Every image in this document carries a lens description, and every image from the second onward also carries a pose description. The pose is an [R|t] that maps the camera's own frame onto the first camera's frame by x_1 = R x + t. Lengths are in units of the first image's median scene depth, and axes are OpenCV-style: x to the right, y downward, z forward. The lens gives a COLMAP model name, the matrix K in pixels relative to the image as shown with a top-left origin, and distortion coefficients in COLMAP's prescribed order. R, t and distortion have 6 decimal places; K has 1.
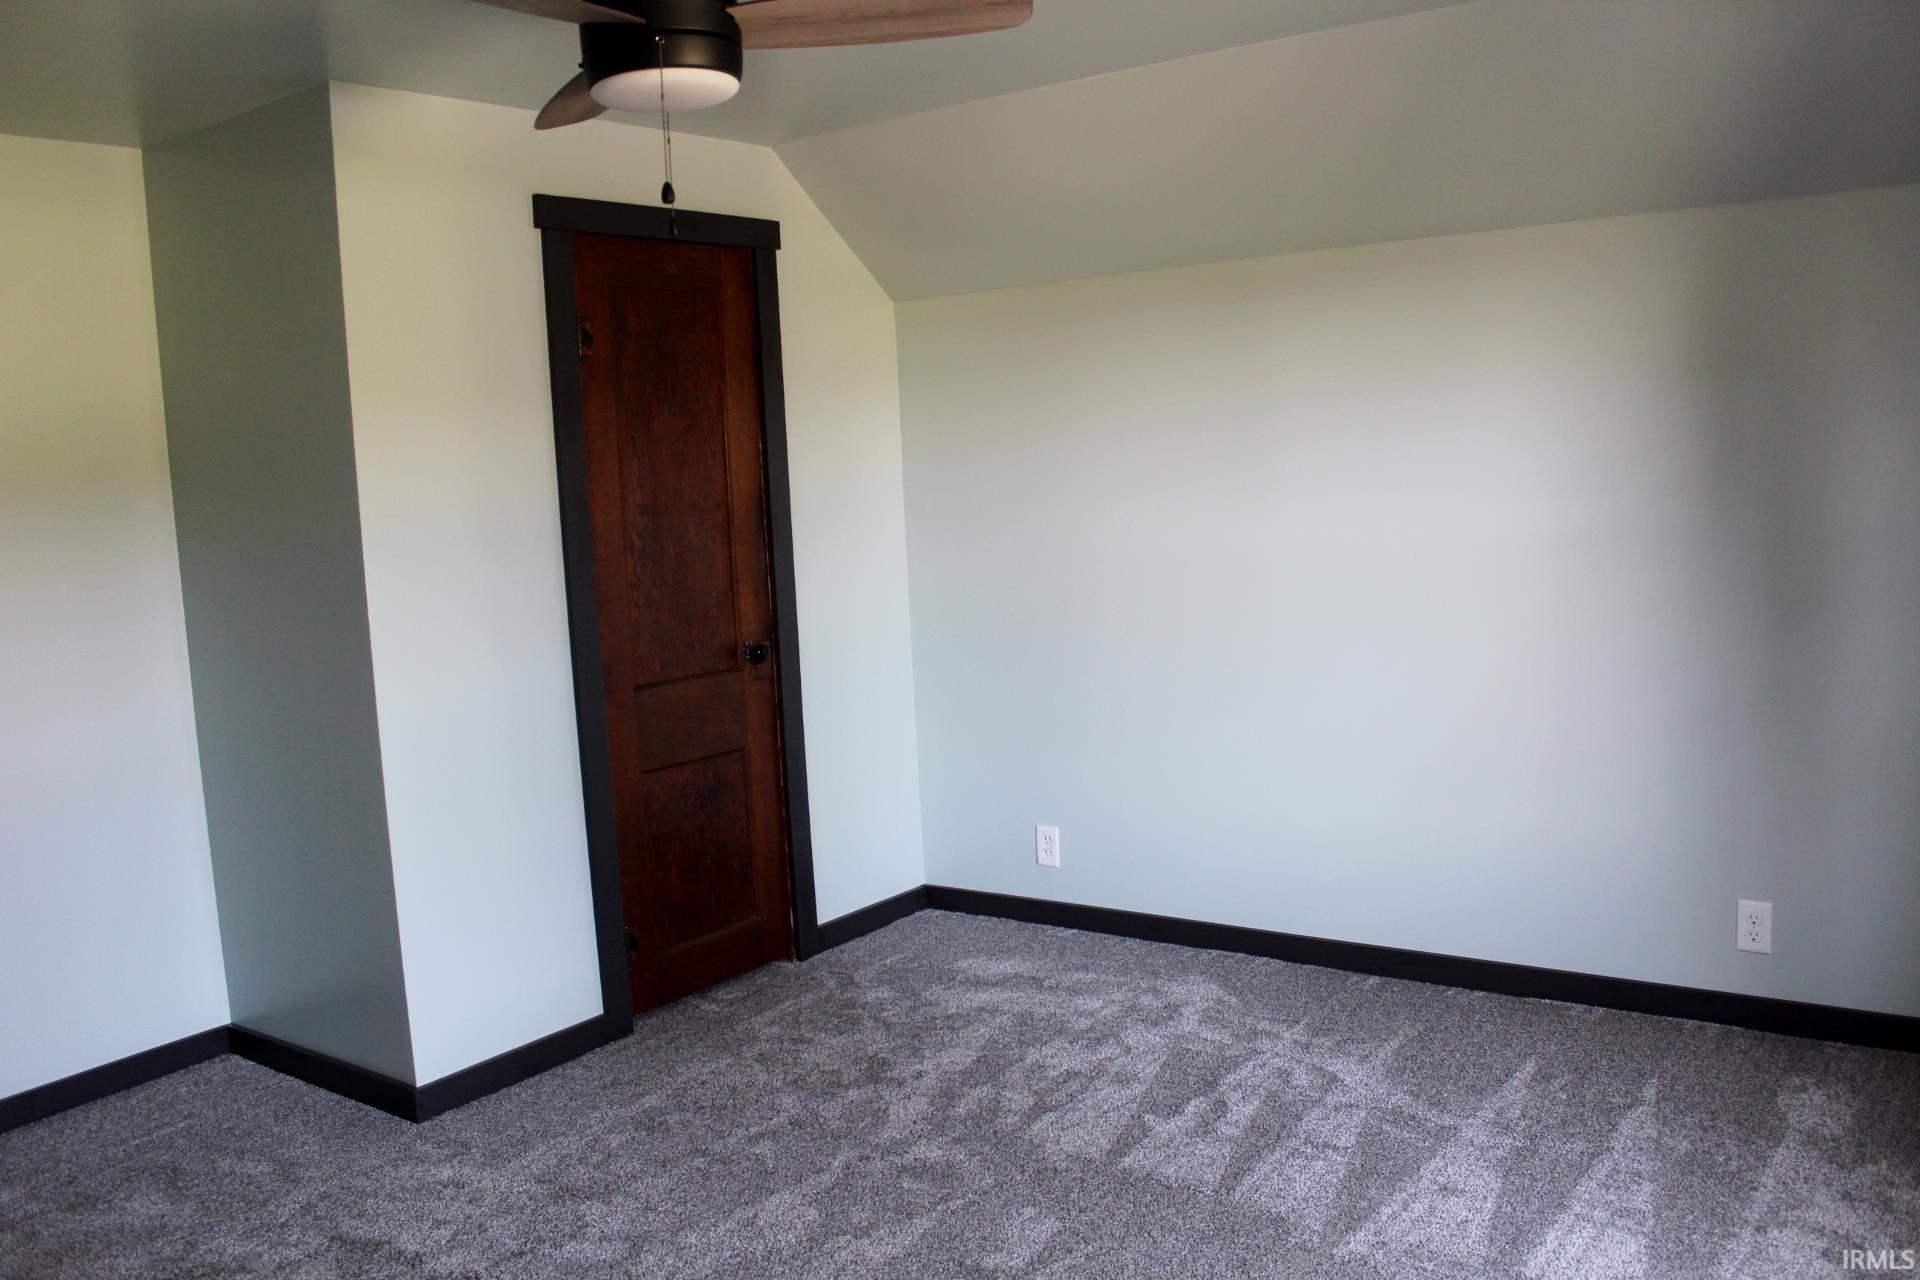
lens RADIAL K [[1619.9, 0, 960.0], [0, 1619.9, 640.0], [0, 0, 1]] dist [-0.135683, -0.000735]
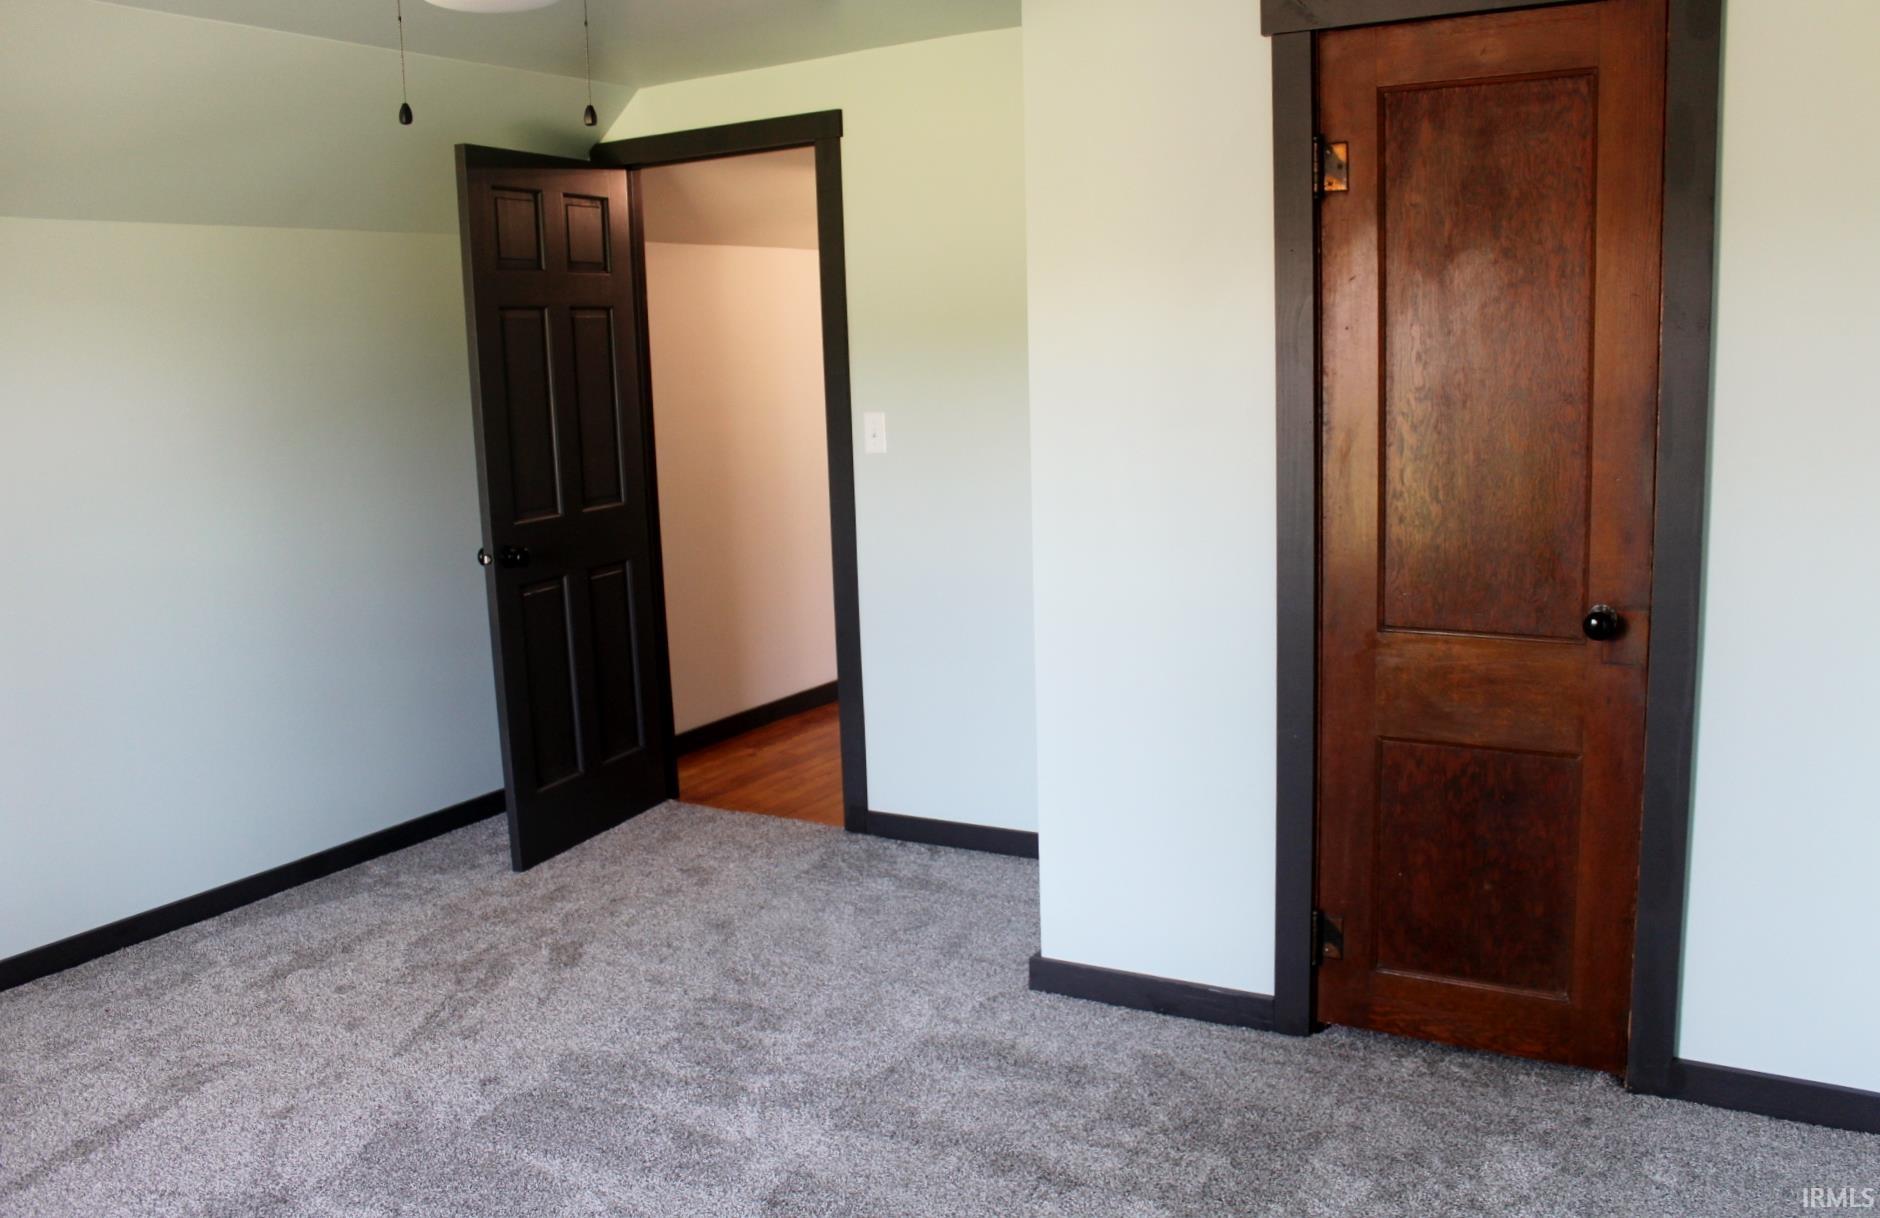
lens RADIAL K [[1634.2, 0, 940.0], [0, 1634.2, 609.0], [0, 0, 1]] dist [-0.150295, 0.131719]
pose [[0.098704, 0.208563, -0.973015, 0.523888], [-0.088224, 0.975774, 0.200205, -0.113417], [0.991198, 0.066082, 0.114713, 0.702213]]
